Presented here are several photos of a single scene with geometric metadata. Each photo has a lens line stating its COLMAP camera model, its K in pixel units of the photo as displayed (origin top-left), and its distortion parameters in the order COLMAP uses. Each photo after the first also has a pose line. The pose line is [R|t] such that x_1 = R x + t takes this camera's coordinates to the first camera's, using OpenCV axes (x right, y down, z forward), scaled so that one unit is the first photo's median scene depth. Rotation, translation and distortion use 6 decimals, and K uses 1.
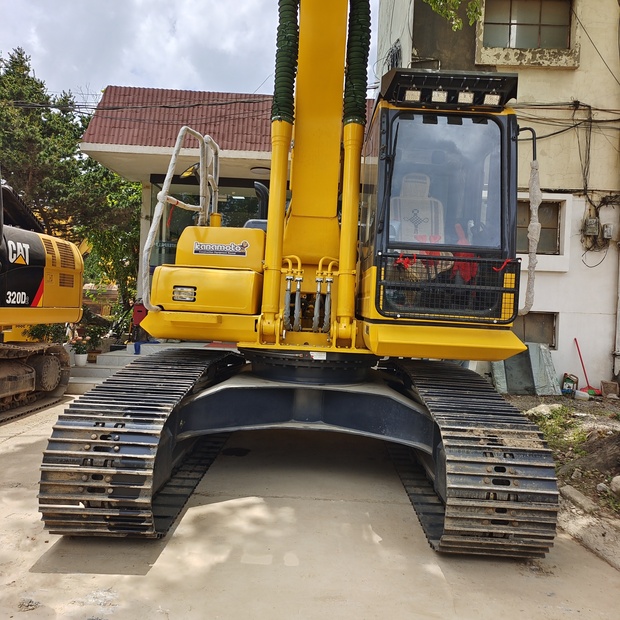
lens RADIAL K [[563.6, 0, 315.8], [0, 563.6, 310.7], [0, 0, 1]] dist [0.040772, -0.008005]
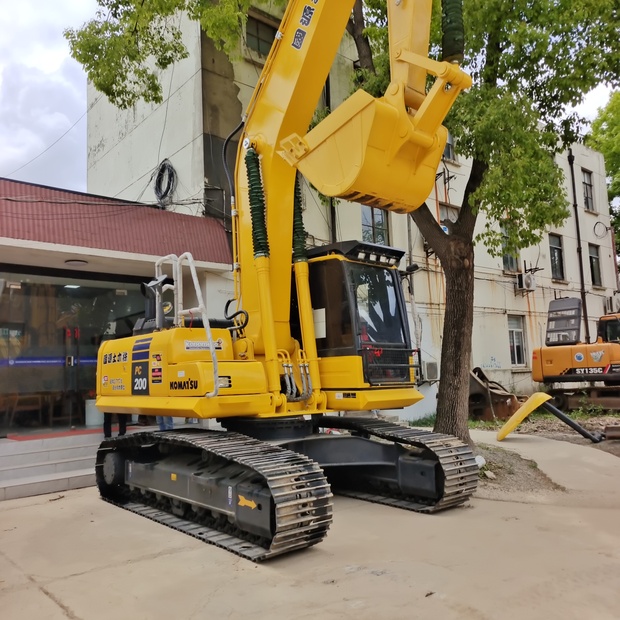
lens RADIAL K [[563.6, 0, 315.8], [0, 563.6, 310.7], [0, 0, 1]] dist [0.040772, -0.008005]
pose [[0.755123, 0.005585, 0.655559, -0.953801], [0.072430, 0.993131, -0.091891, -0.059675], [-0.651570, 0.116871, 0.749532, -0.156974]]
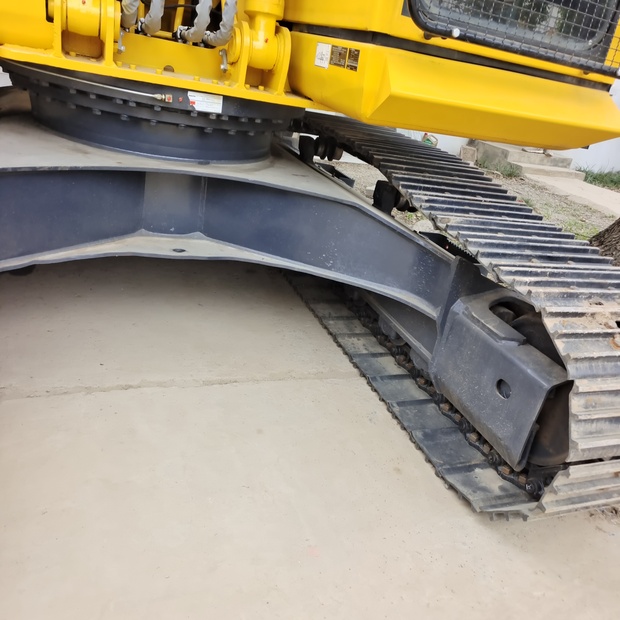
lens RADIAL K [[563.6, 0, 315.8], [0, 563.6, 310.7], [0, 0, 1]] dist [0.040772, -0.008005]
pose [[0.919244, -0.053195, 0.390077, -0.103298], [-0.130563, 0.893560, 0.429538, 0.021242], [-0.371407, -0.445780, 0.814455, 0.515795]]
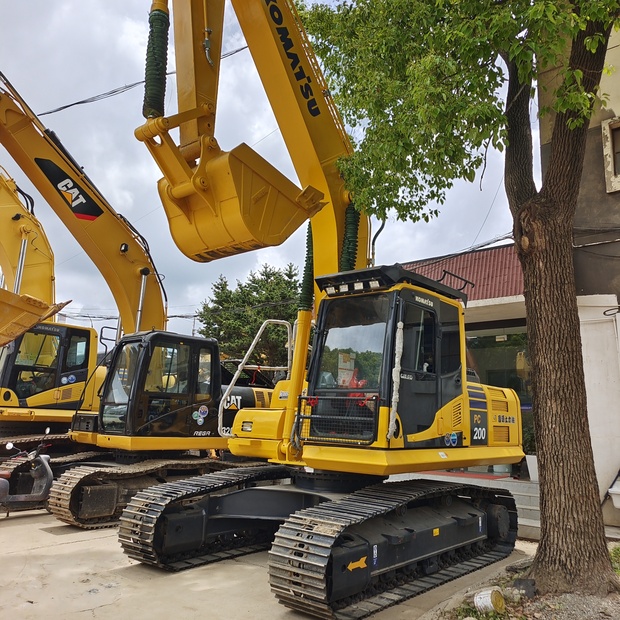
lens RADIAL K [[563.6, 0, 315.8], [0, 563.6, 310.7], [0, 0, 1]] dist [0.040772, -0.008005]
pose [[0.772551, -0.145131, -0.618144, 0.961173], [-0.001280, 0.973170, -0.230085, 0.018539], [0.634952, 0.178544, 0.751637, -0.133461]]
